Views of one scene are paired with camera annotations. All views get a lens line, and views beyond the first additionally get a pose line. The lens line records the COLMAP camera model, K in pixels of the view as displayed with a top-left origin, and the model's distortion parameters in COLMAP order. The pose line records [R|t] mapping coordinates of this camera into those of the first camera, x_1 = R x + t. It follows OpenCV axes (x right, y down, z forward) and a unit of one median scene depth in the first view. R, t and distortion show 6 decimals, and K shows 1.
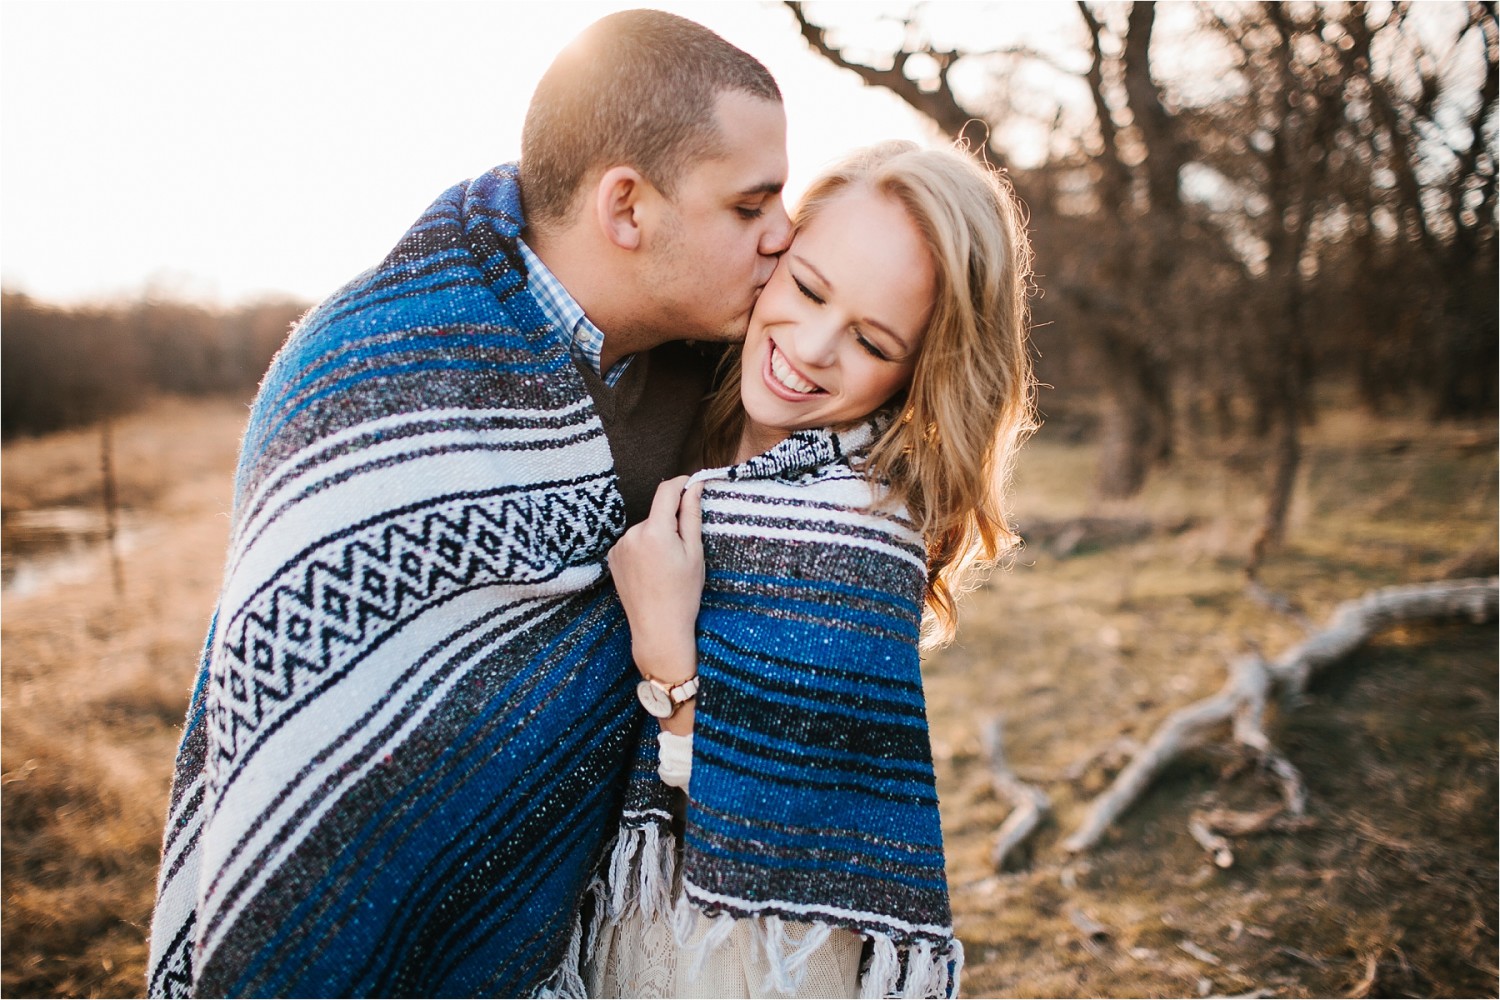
lens RADIAL K [[1433.6, 0, 750.0], [0, 1433.6, 500.0], [0, 0, 1]] dist [-0.102341, 0.131412]
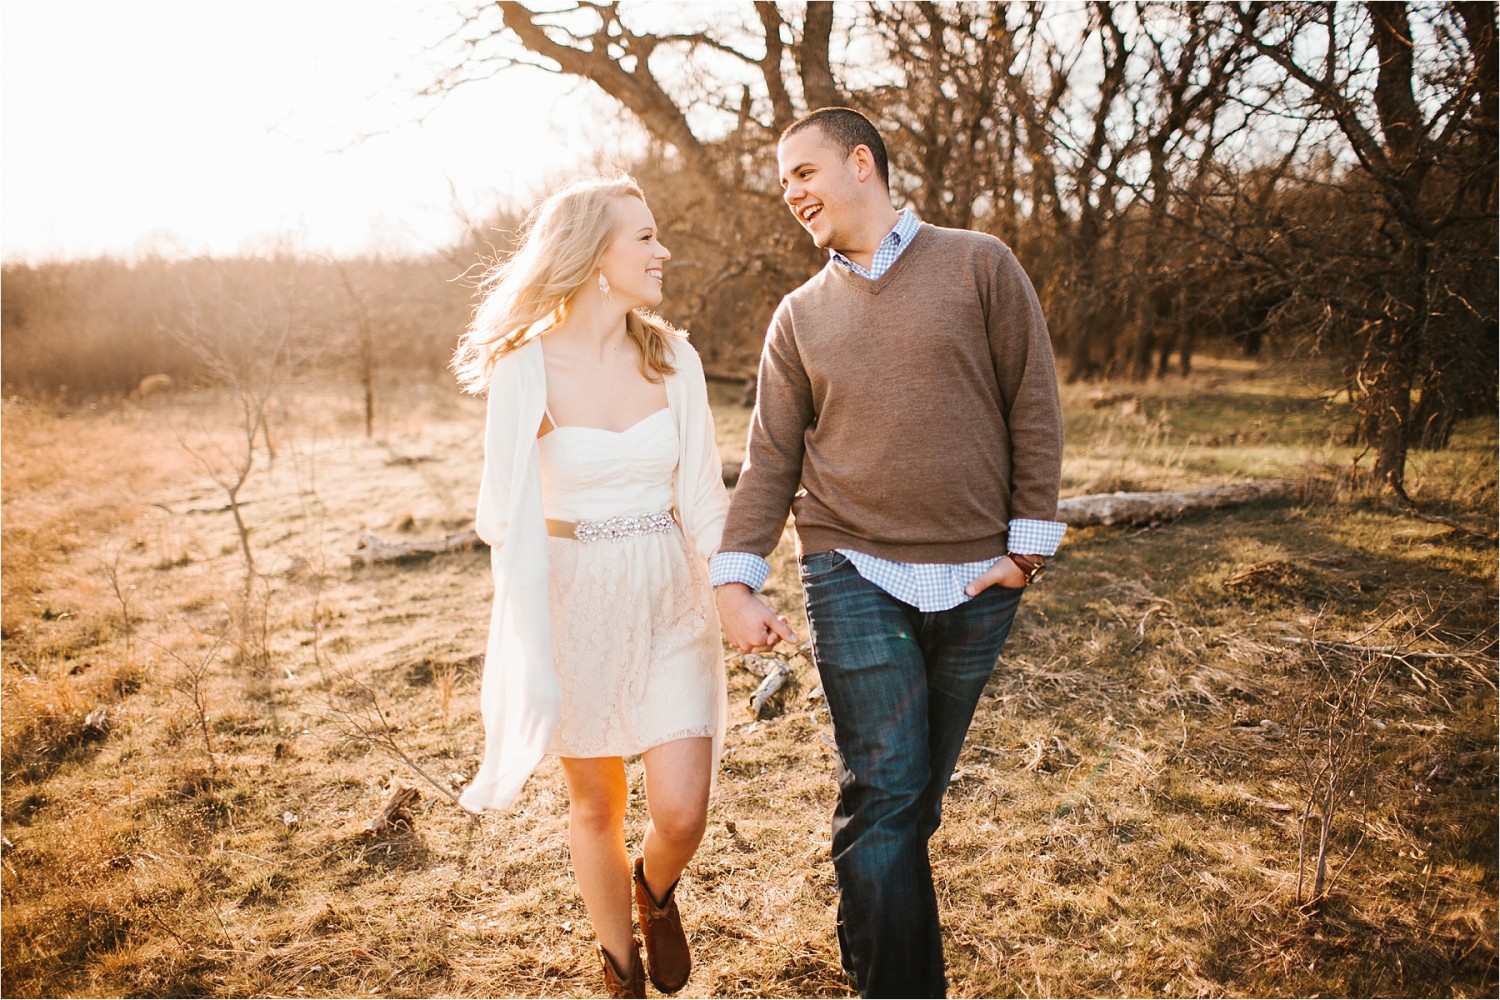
lens RADIAL K [[1433.6, 0, 750.0], [0, 1433.6, 500.0], [0, 0, 1]] dist [-0.102341, 0.131412]
pose [[0.973001, -0.026767, 0.229244, -0.059513], [0.022271, 0.999506, 0.022175, 0.019720], [-0.229725, -0.016470, 0.973116, -0.116937]]
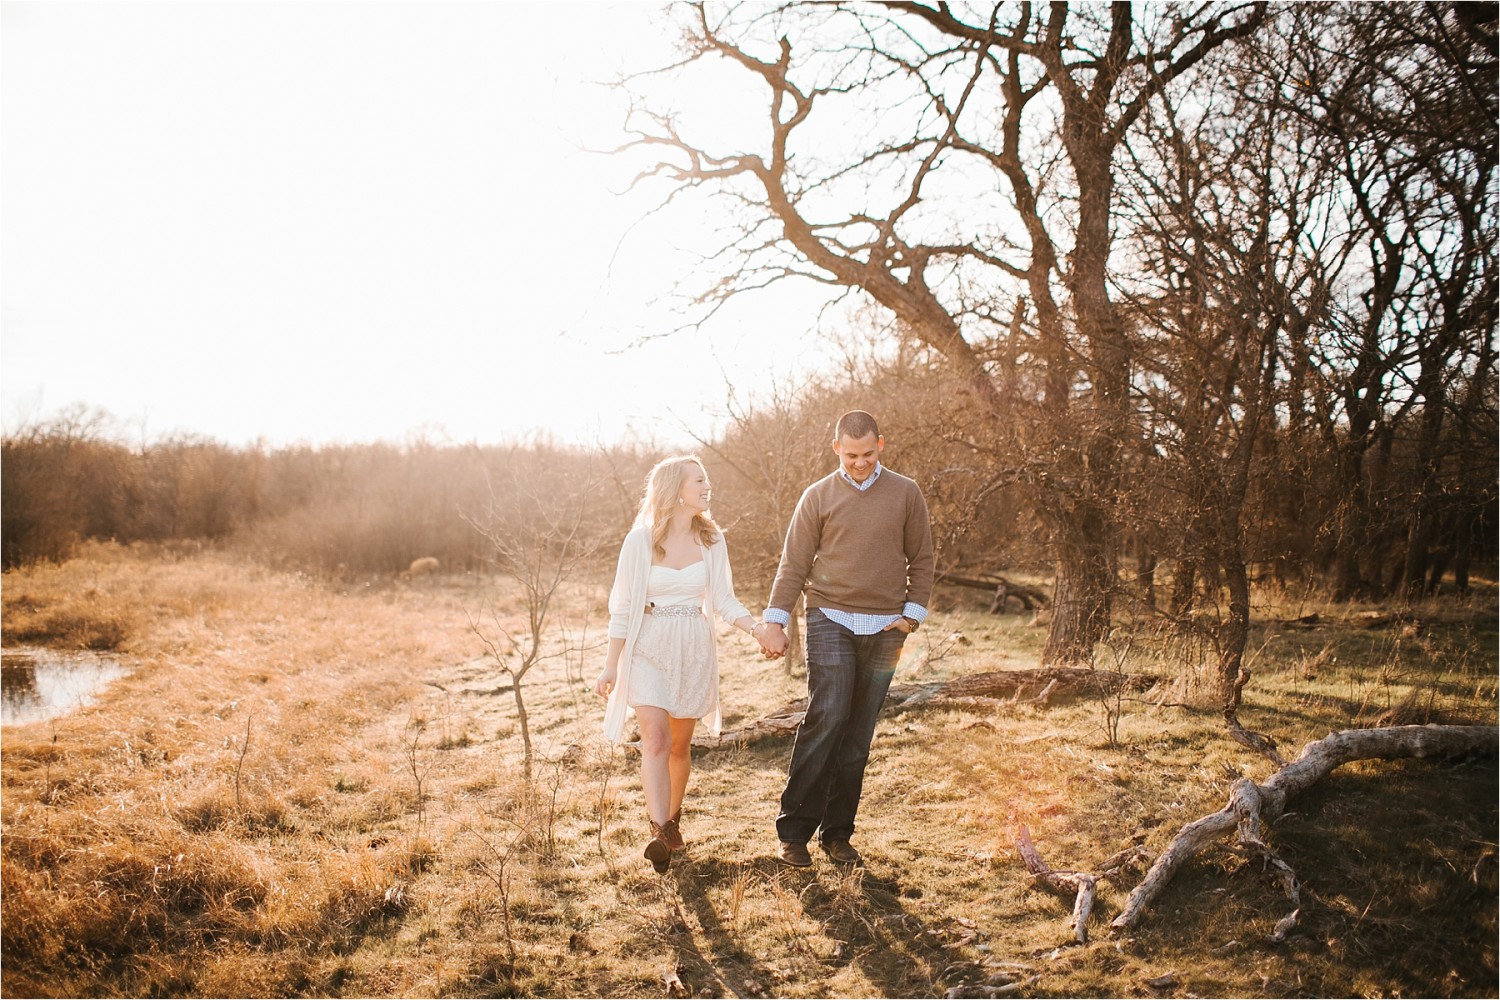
lens RADIAL K [[1433.6, 0, 750.0], [0, 1433.6, 500.0], [0, 0, 1]] dist [-0.102341, 0.131412]
pose [[0.997202, 0.034076, 0.066542, -0.092319], [-0.026205, 0.992932, -0.115758, 0.015571], [-0.070017, 0.113690, 0.991046, -0.114773]]
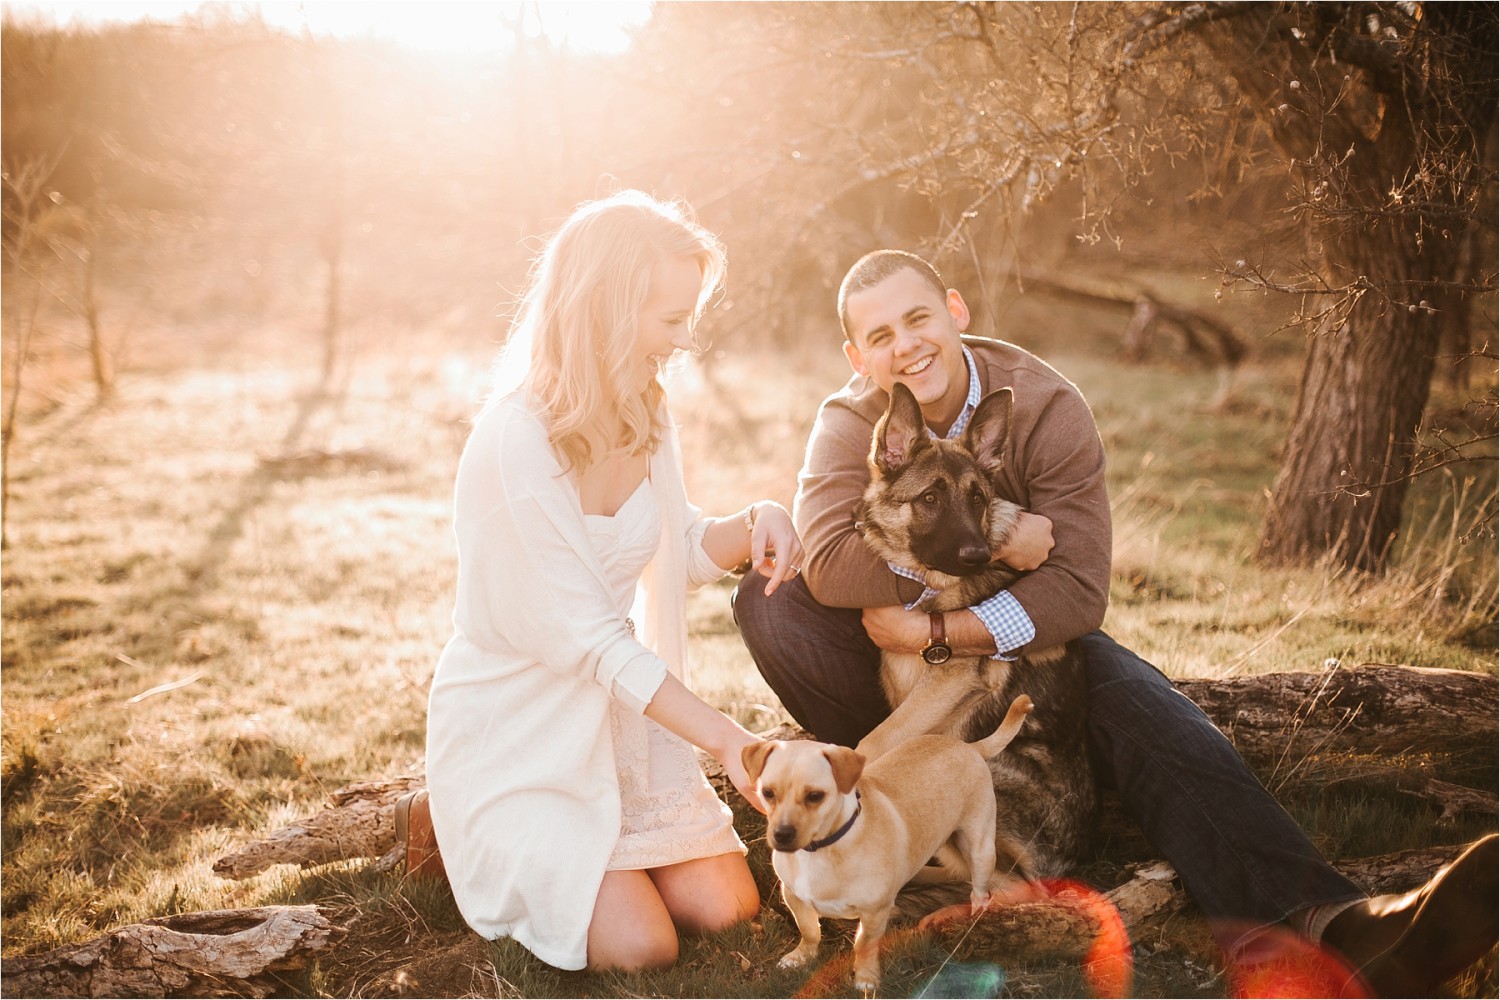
lens RADIAL K [[2293.4, 0, 720.3], [0, 2293.4, 499.3], [0, 0, 1]] dist [-0.128825, 0.097713]
pose [[0.995238, 0.067540, 0.070284, 0.064832], [-0.070714, 0.996539, 0.043697, -0.043973], [-0.067090, -0.048458, 0.996569, 0.576818]]
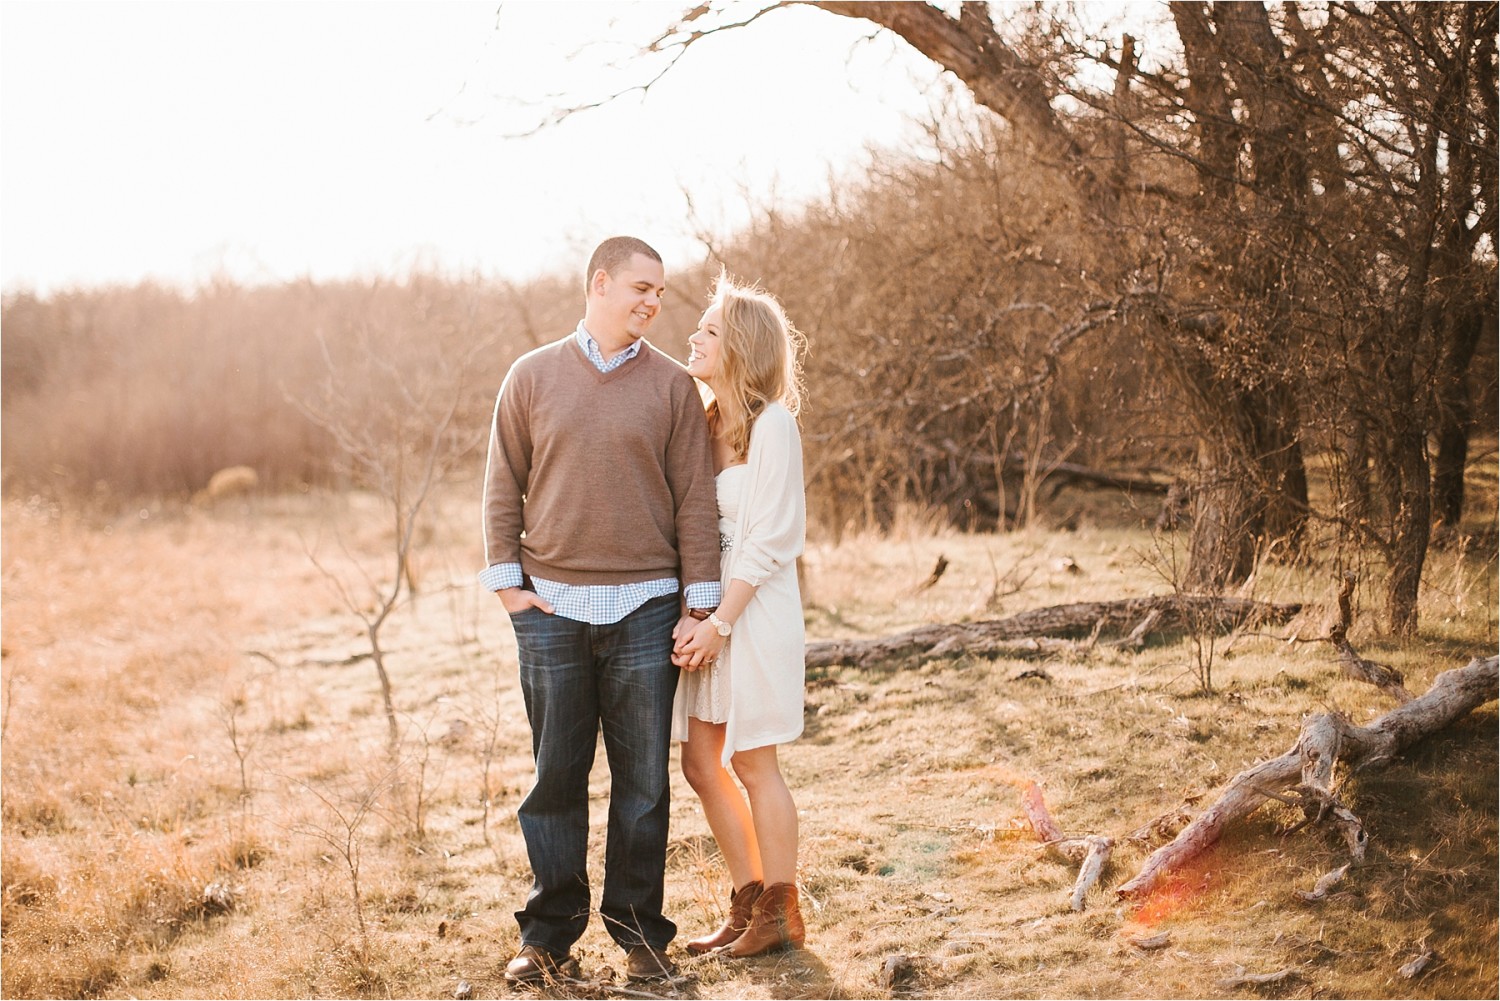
lens RADIAL K [[2503.2, 0, 674.7], [0, 2503.2, 459.1], [0, 0, 1]] dist [-0.129684, 0.050823]
pose [[0.999802, 0.001695, 0.019832, -0.057322], [-0.000199, 0.997170, -0.075180, 0.040255], [-0.019903, 0.075162, 0.996973, -0.354759]]
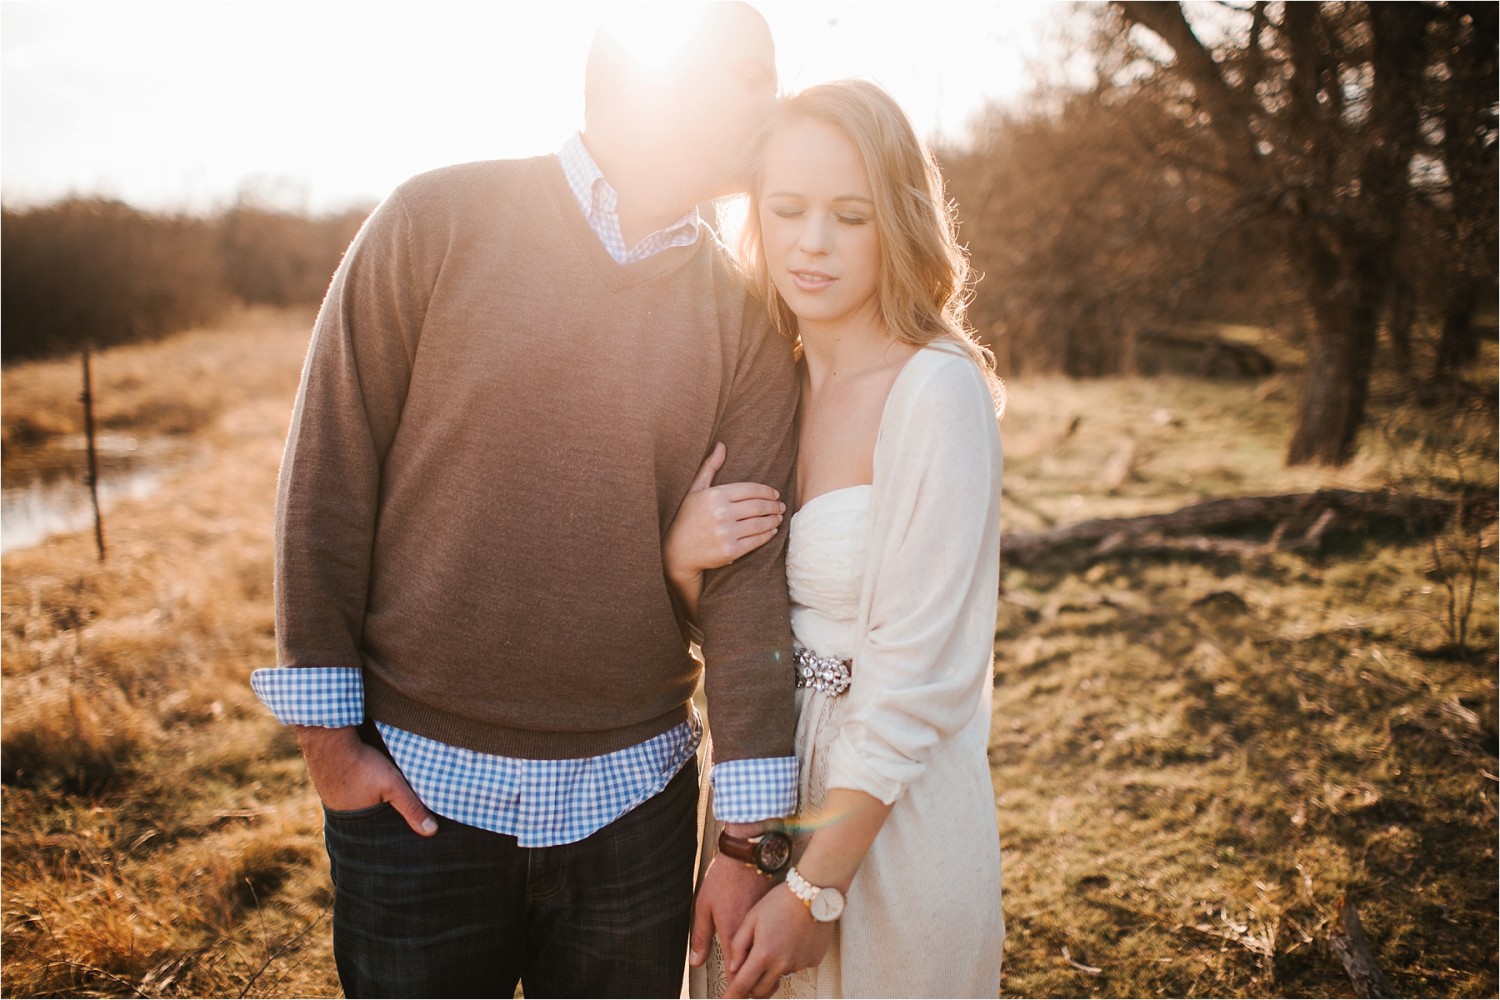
lens RADIAL K [[1445.5, 0, 775.9], [0, 1445.5, 496.0], [0, 0, 1]] dist [-0.090093, 0.127434]
pose [[0.998949, 0.017759, -0.042254, -0.027785], [-0.015502, 0.998466, 0.053161, -0.024877], [0.043133, -0.052451, 0.997692, 0.260584]]
